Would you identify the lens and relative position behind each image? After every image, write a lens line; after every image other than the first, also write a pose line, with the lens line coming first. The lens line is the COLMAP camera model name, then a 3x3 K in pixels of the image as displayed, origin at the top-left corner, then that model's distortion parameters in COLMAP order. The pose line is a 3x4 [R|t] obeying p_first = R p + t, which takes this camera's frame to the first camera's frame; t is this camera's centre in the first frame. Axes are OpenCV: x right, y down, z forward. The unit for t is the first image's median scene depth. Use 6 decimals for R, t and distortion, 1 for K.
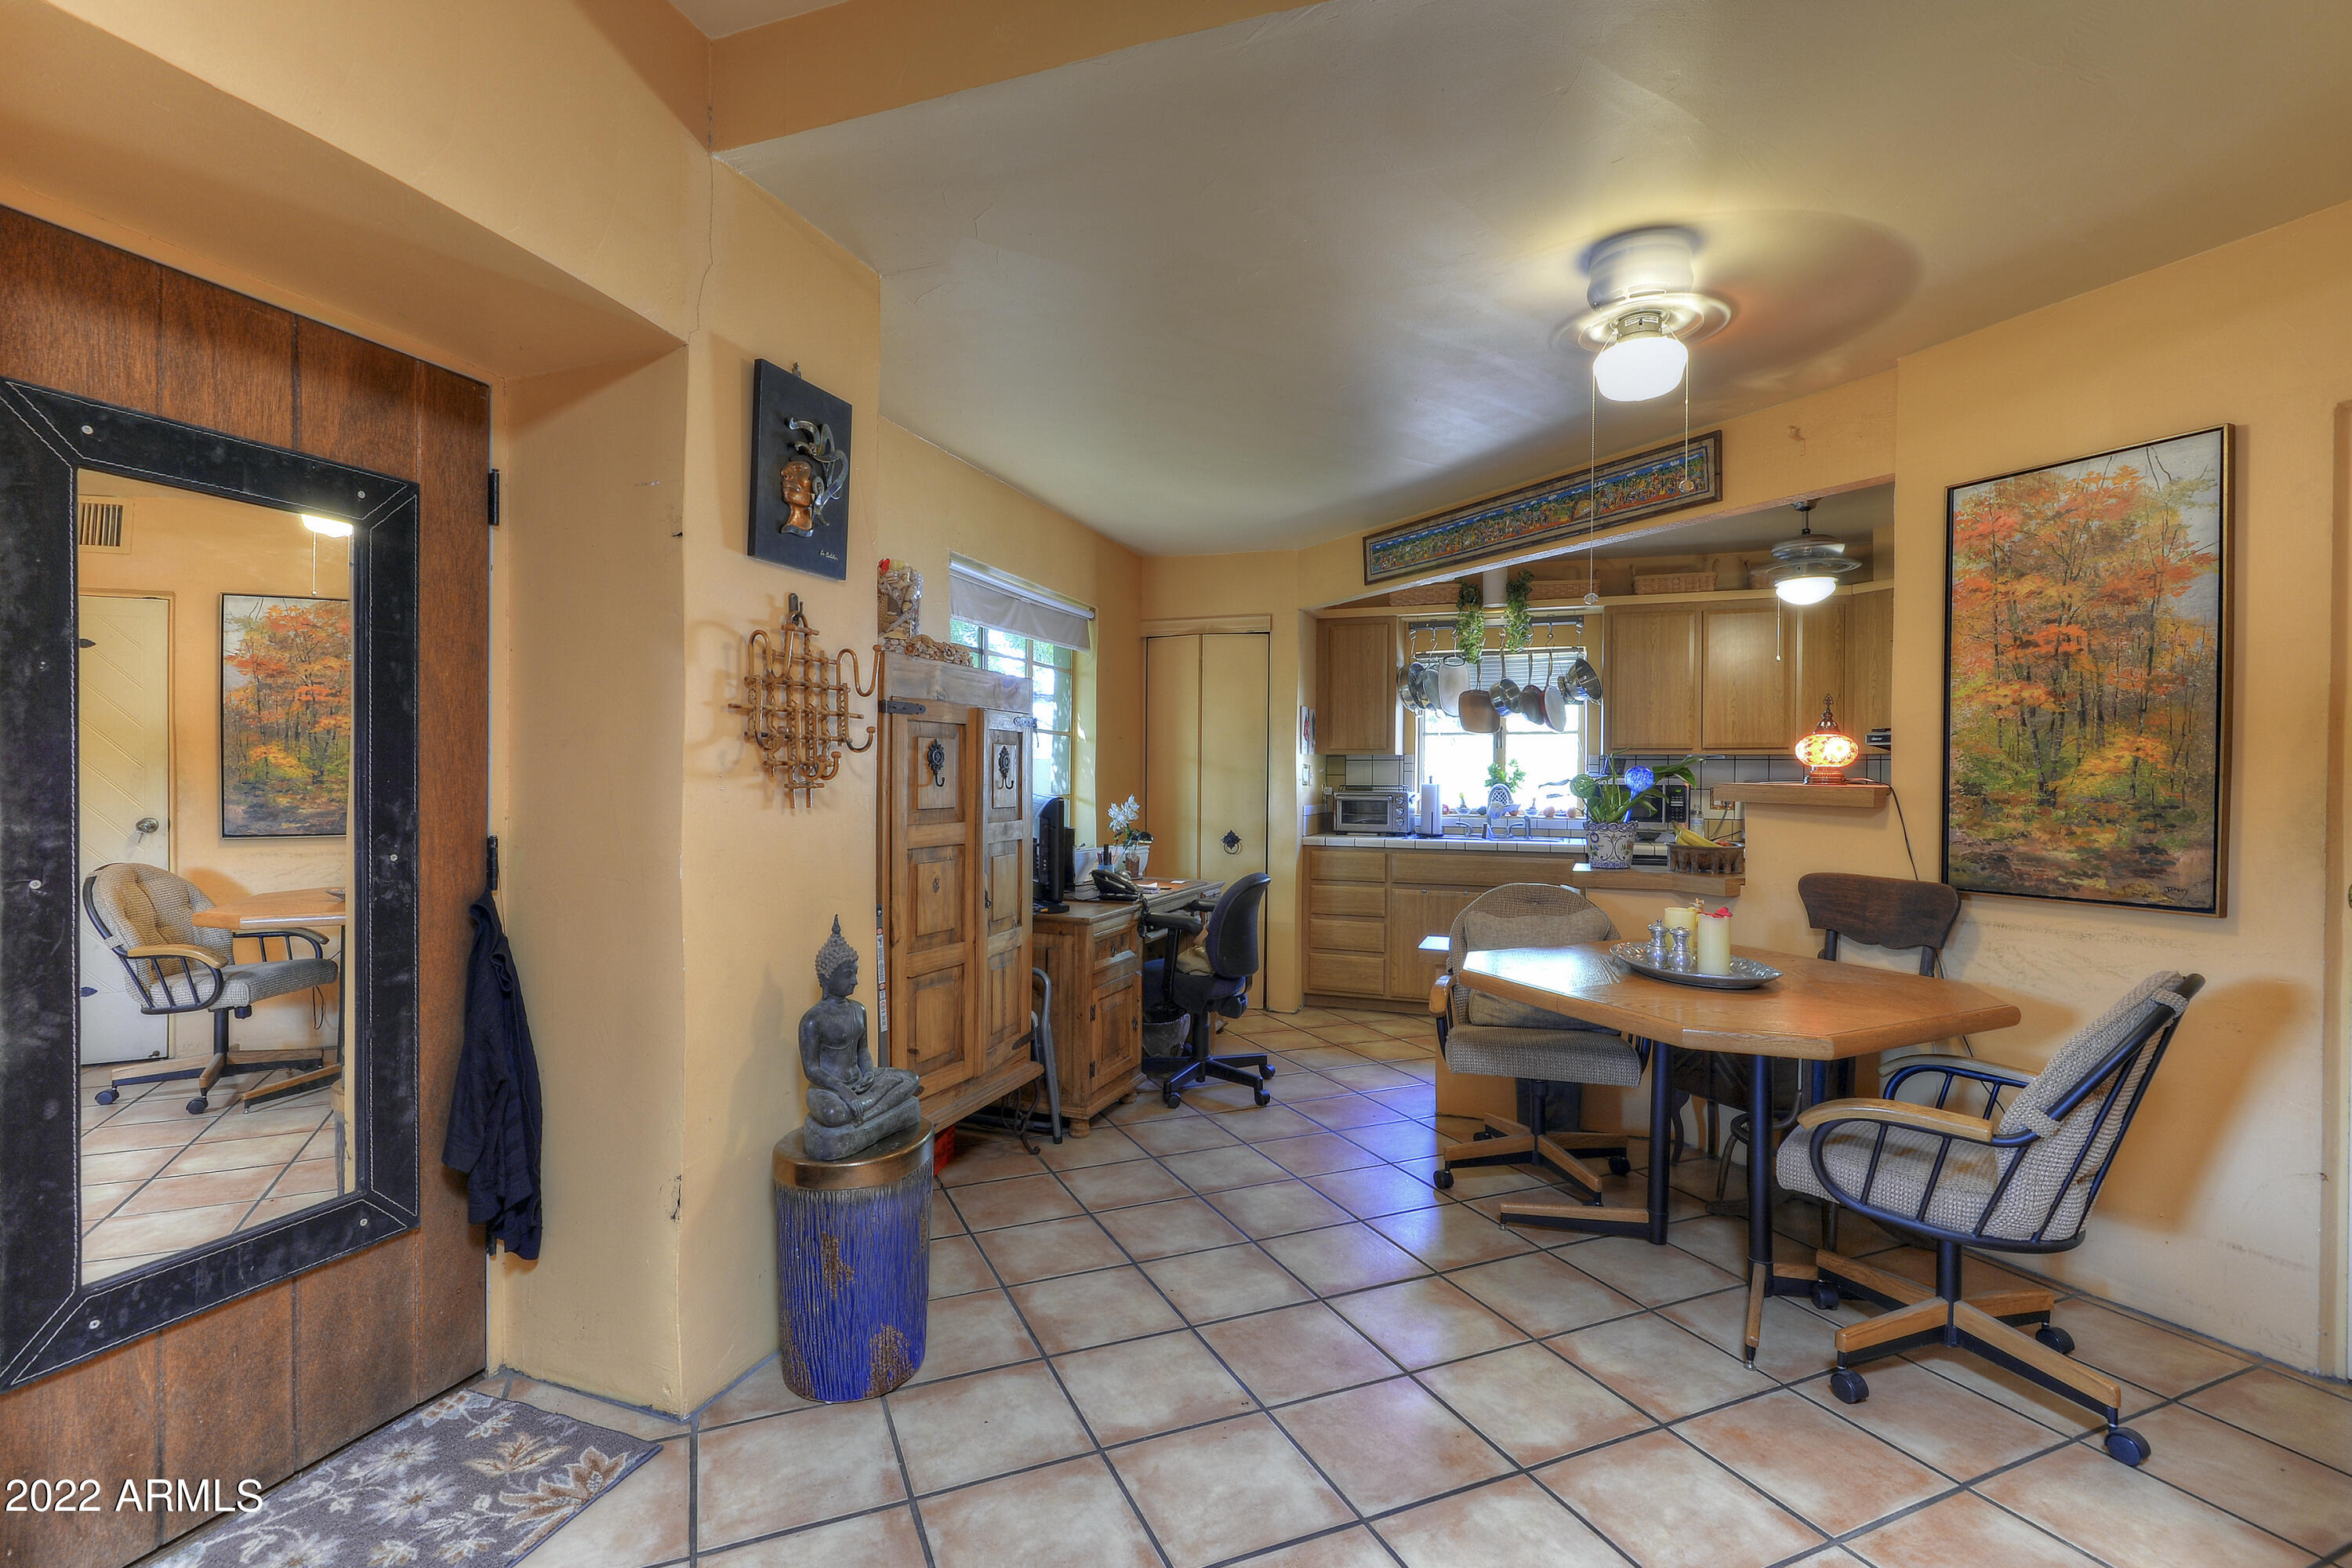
lens RADIAL K [[1075.7, 0, 1168.4], [0, 1075.7, 785.6], [0, 0, 1]] dist [0.002195, -0.002656]
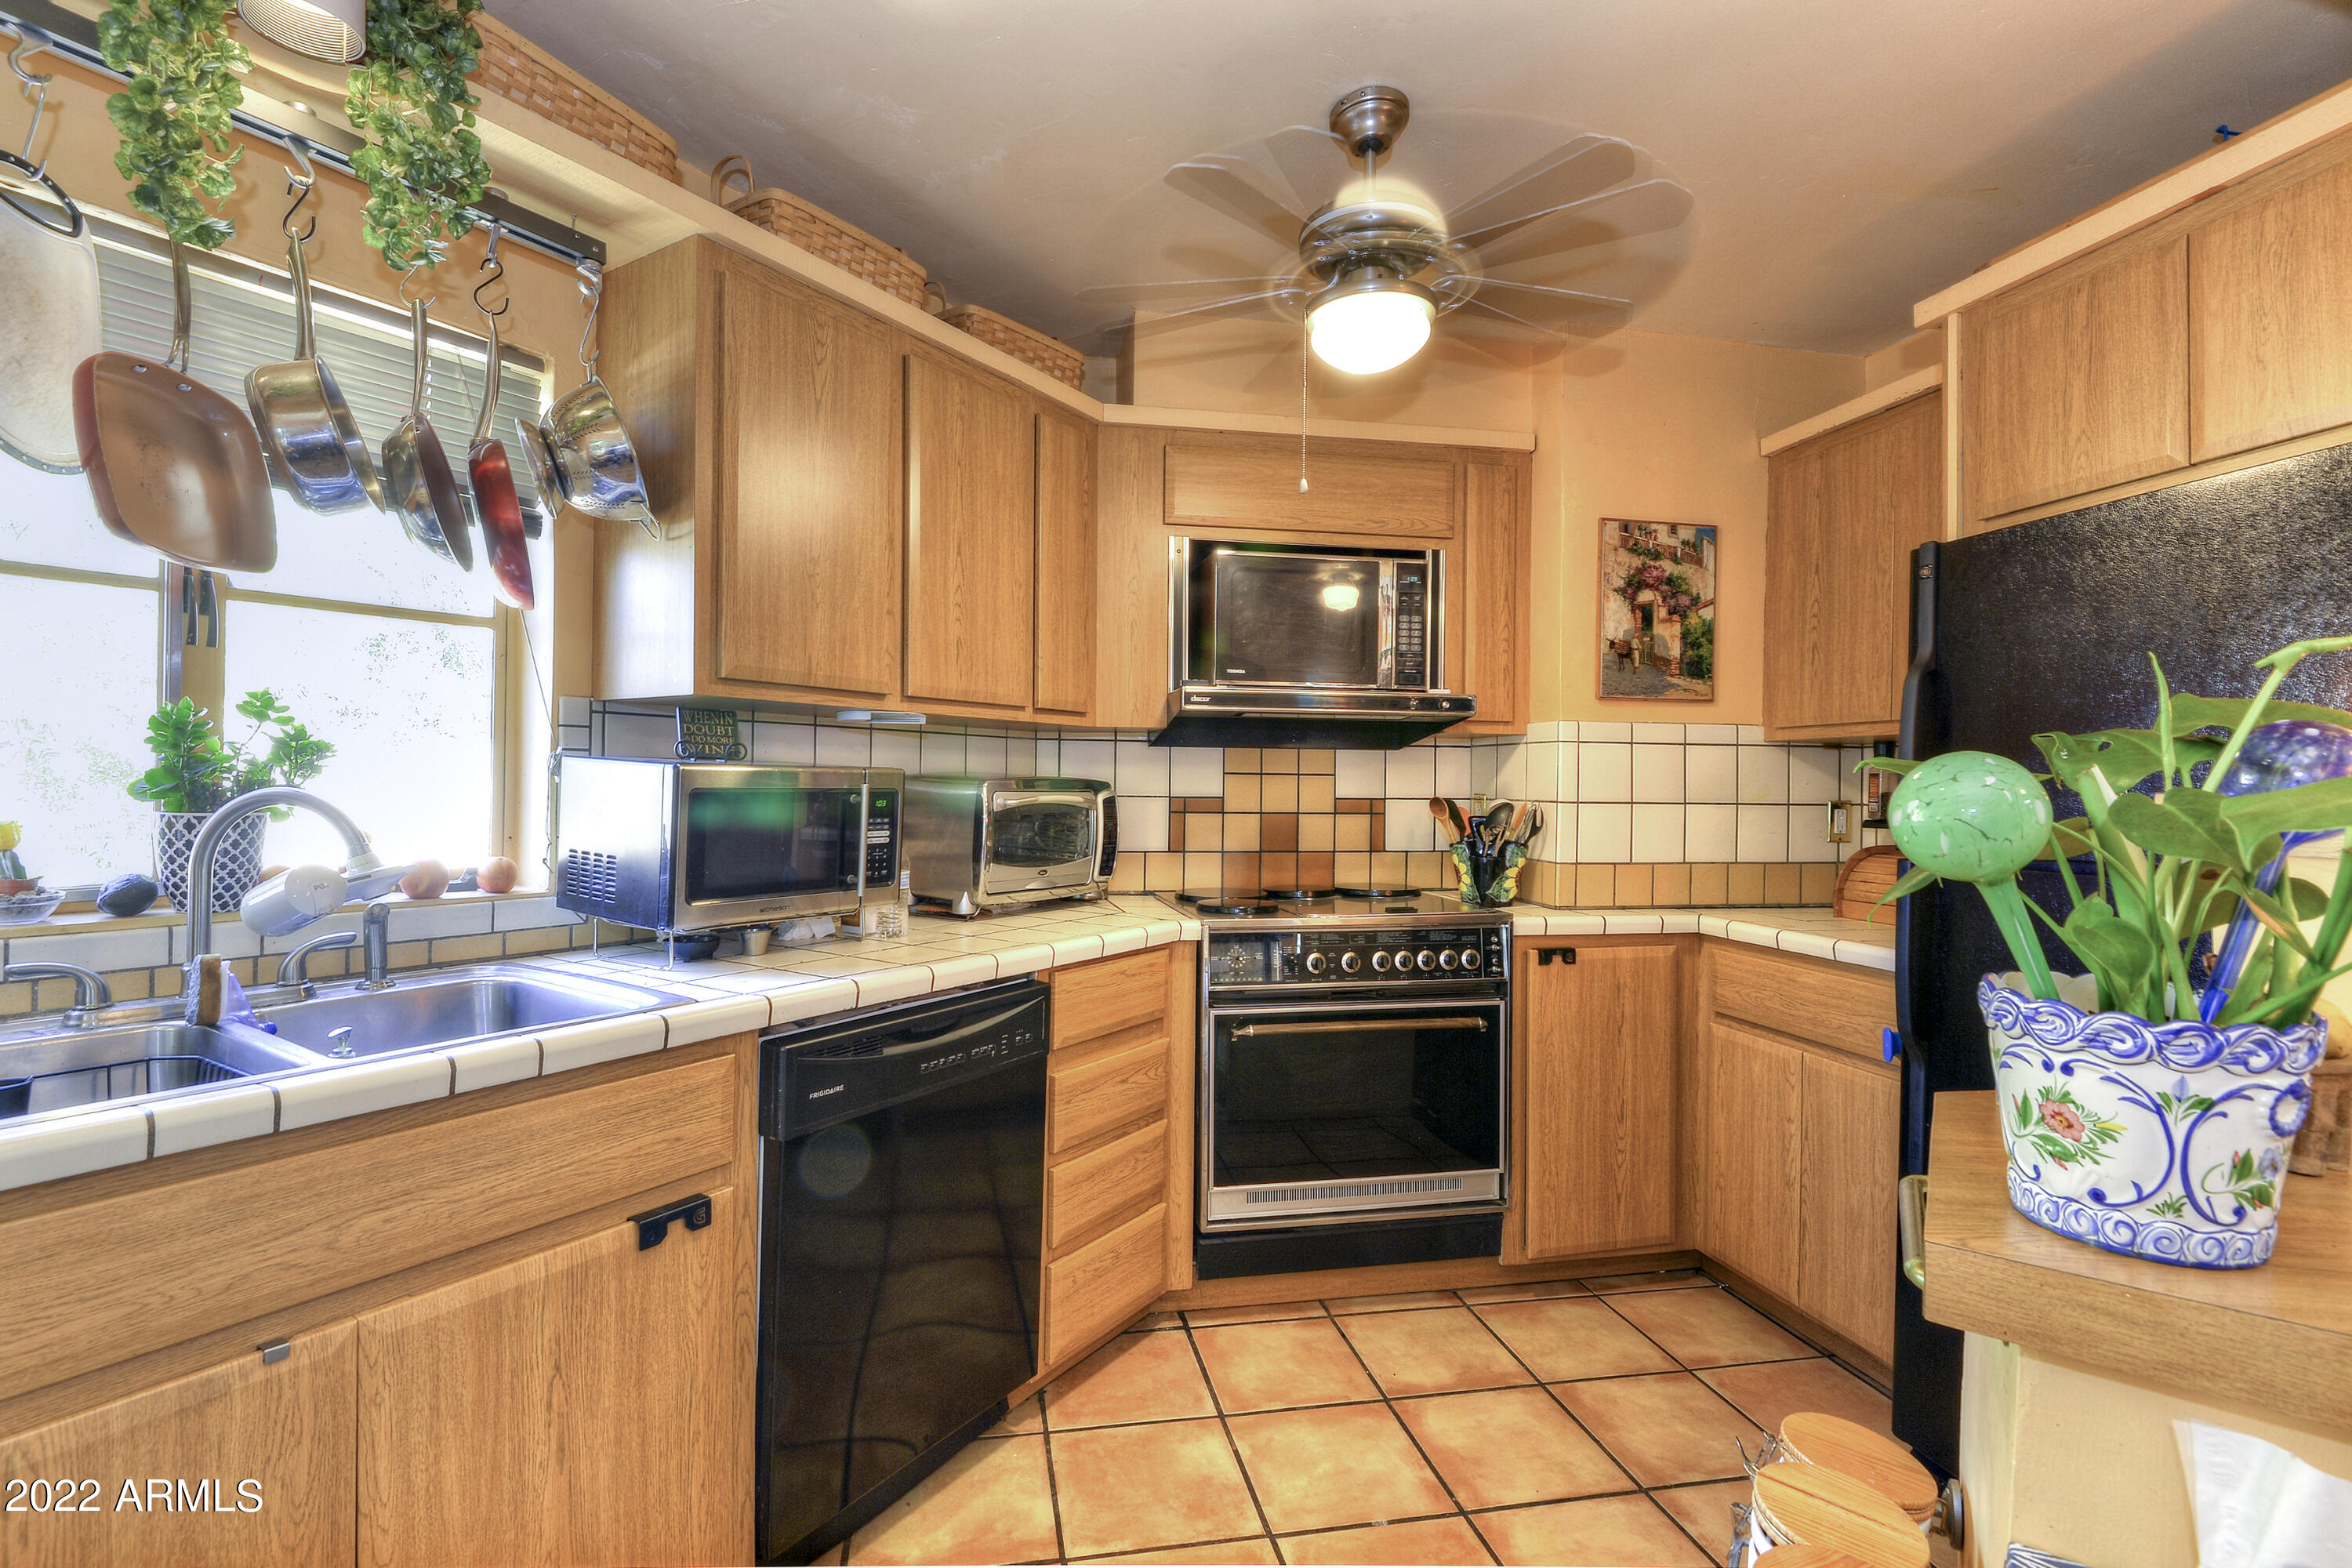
lens RADIAL K [[1075.7, 0, 1172.3], [0, 1075.7, 777.6], [0, 0, 1]] dist [0.002195, -0.002656]
pose [[0.234909, 0.001061, 0.972017, 0.190302], [-0.004080, 0.999992, -0.000105, -0.006739], [-0.972009, -0.003941, 0.234911, 1.200386]]
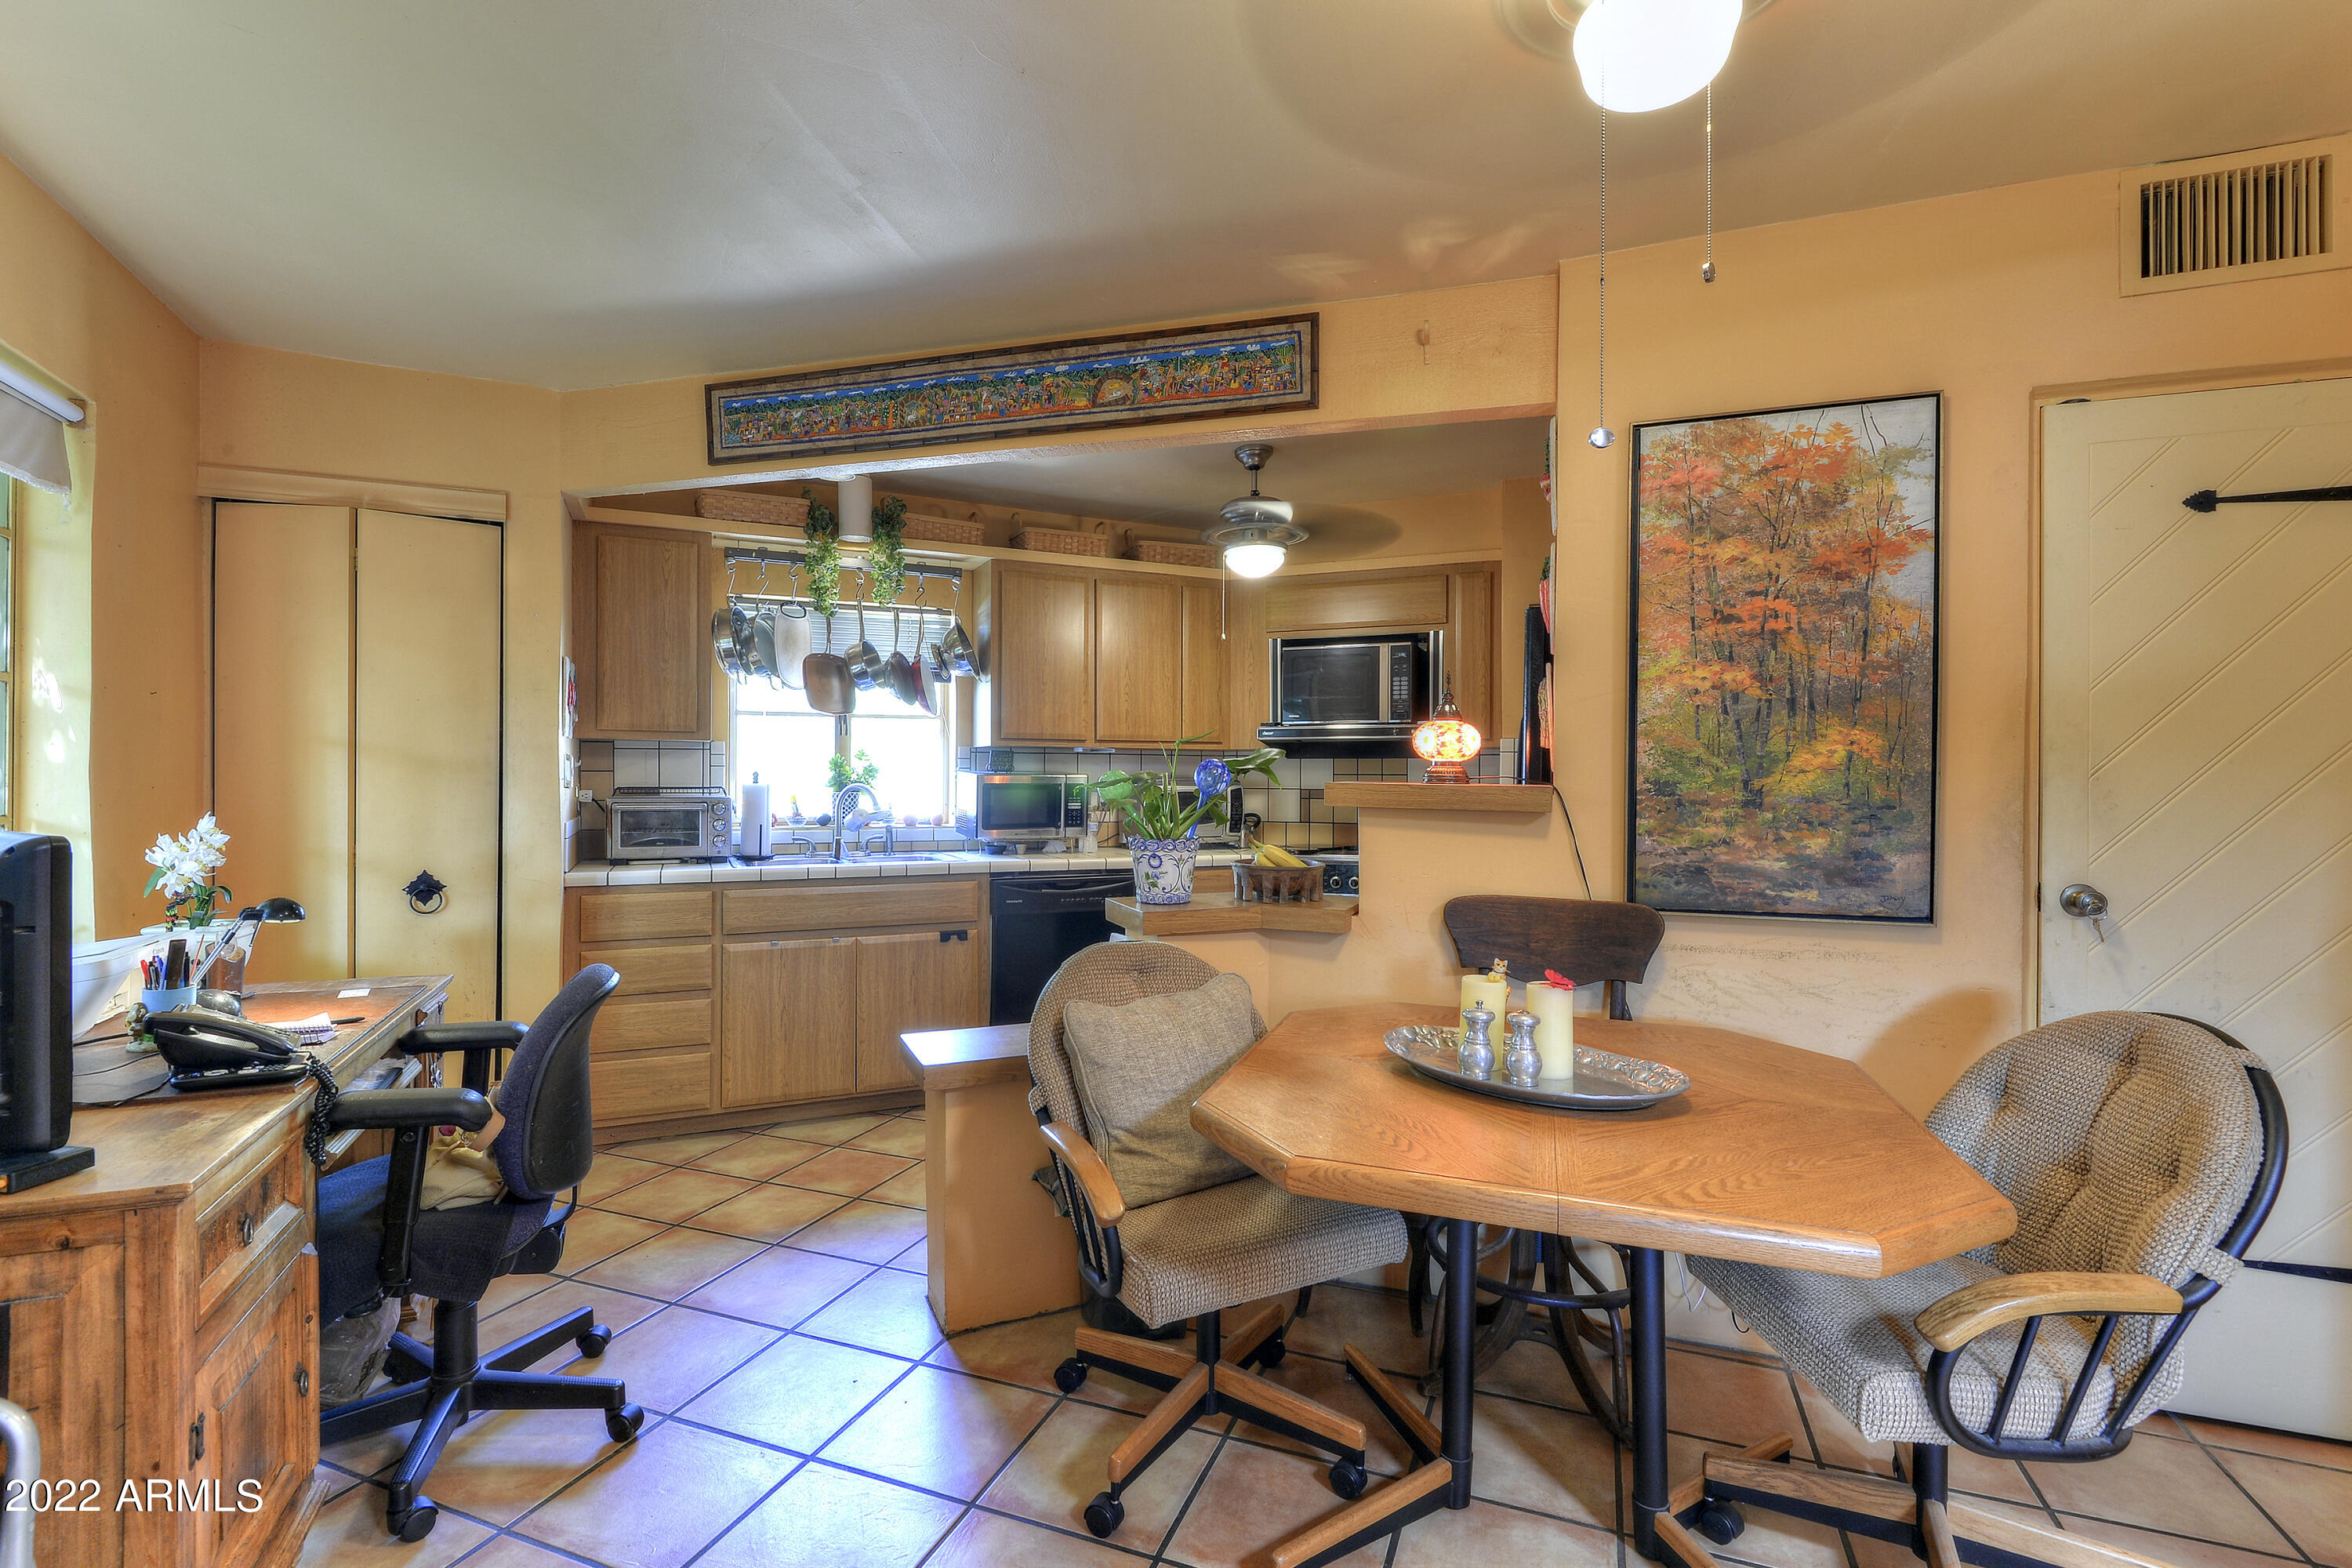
lens RADIAL K [[1075.7, 0, 1170.3], [0, 1075.7, 783.7], [0, 0, 1]] dist [0.002195, -0.002656]
pose [[0.712941, -0.007243, 0.701187, -0.088370], [0.006459, 0.999972, 0.003761, -0.004844], [-0.701194, 0.001848, 0.712968, 0.523702]]
